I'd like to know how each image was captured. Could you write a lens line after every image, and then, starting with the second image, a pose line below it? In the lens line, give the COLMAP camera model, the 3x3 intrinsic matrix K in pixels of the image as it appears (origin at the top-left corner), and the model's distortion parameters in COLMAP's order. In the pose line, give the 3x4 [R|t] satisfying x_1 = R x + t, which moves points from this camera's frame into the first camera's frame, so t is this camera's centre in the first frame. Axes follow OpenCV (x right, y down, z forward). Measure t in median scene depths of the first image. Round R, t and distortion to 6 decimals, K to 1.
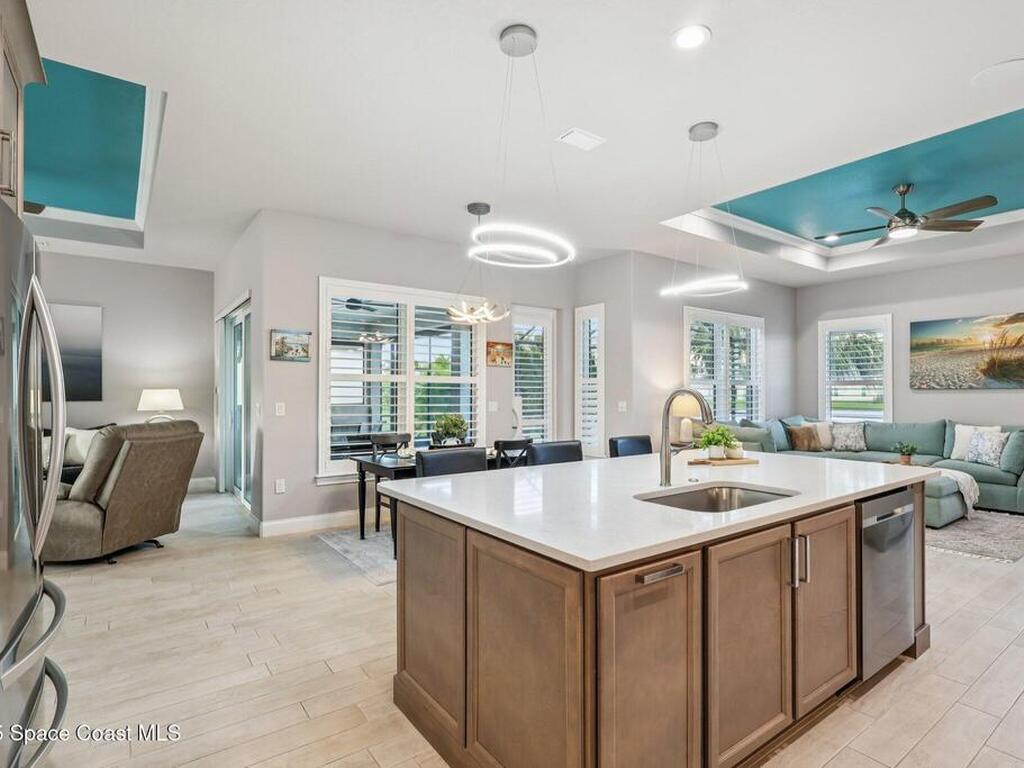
lens RADIAL K [[537.7, 0, 510.7], [0, 537.7, 387.8], [0, 0, 1]] dist [0.001172, 0.000418]
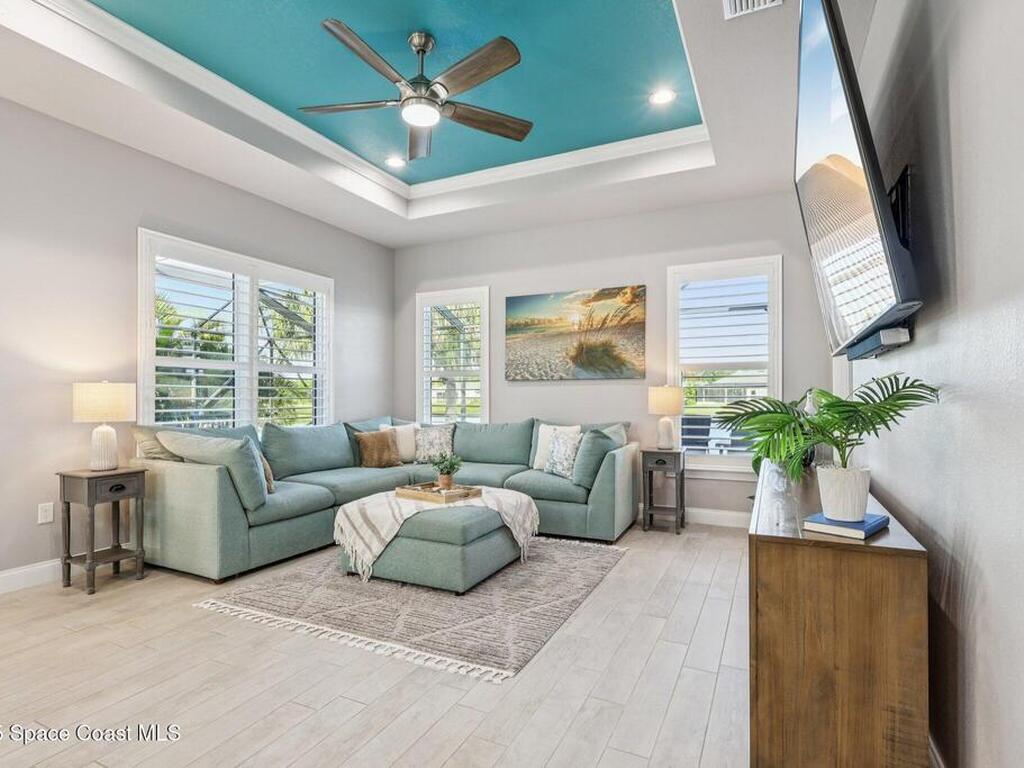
lens RADIAL K [[537.7, 0, 510.7], [0, 537.7, 387.8], [0, 0, 1]] dist [0.001172, 0.000418]
pose [[0.886127, 0.008061, 0.463373, 0.413497], [-0.003689, 0.999940, -0.010341, 0.022713], [-0.463429, 0.007454, 0.886103, 0.316643]]
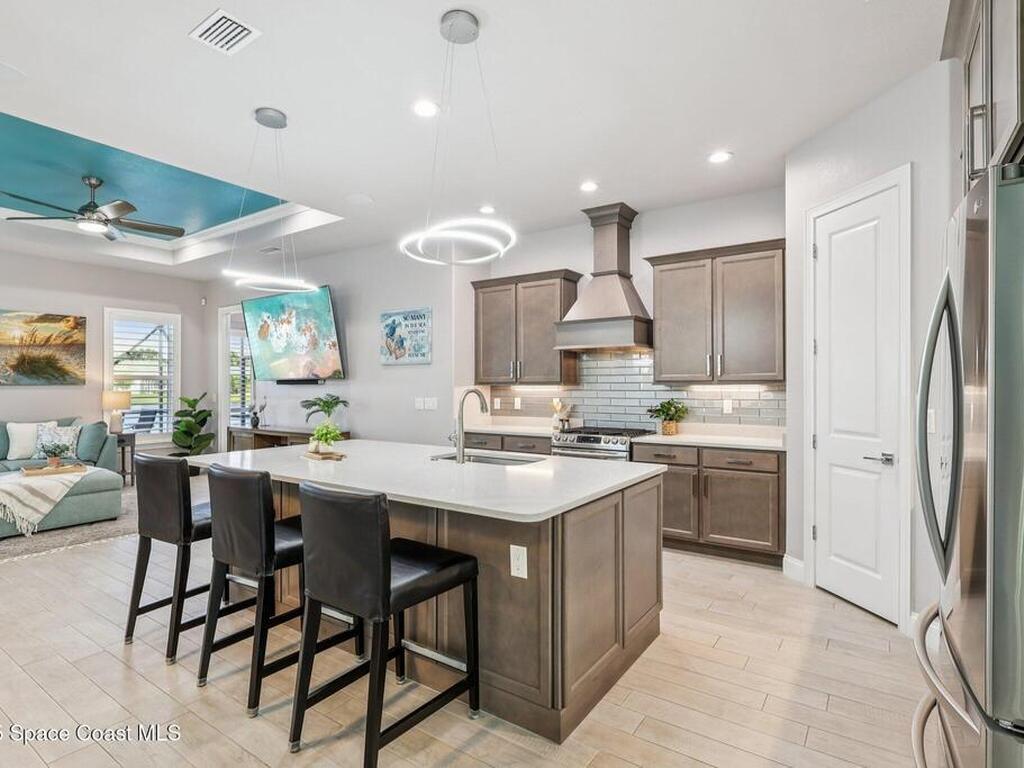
lens RADIAL K [[537.7, 0, 510.7], [0, 537.7, 387.8], [0, 0, 1]] dist [0.001172, 0.000418]
pose [[-0.335275, -0.003423, 0.942114, -0.346407], [-0.005935, 0.999981, 0.001521, -0.000041], [-0.942102, -0.005081, -0.335289, 0.473433]]
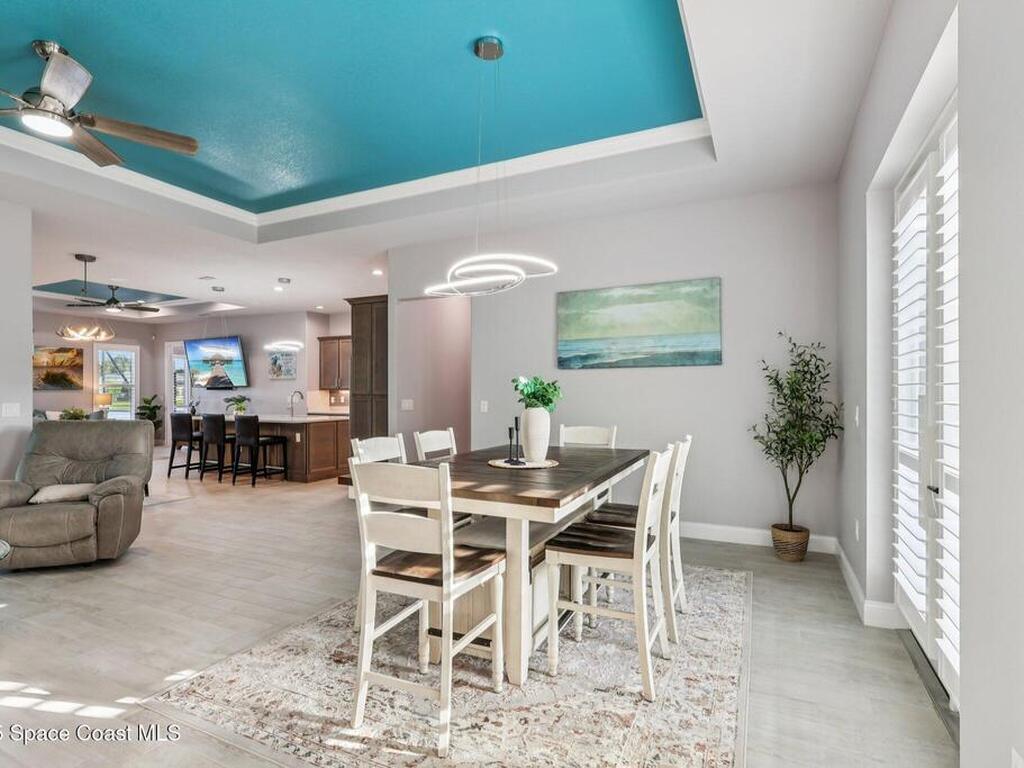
lens RADIAL K [[533.3, 0, 512.5], [0, 533.3, 397.6], [0, 0, 1]] dist [0.001128, 0.000215]
pose [[-0.476817, -0.006654, 0.878977, -1.279896], [-0.006659, 0.999970, 0.003958, 0.009730], [-0.878977, -0.003966, -0.476847, 0.504100]]
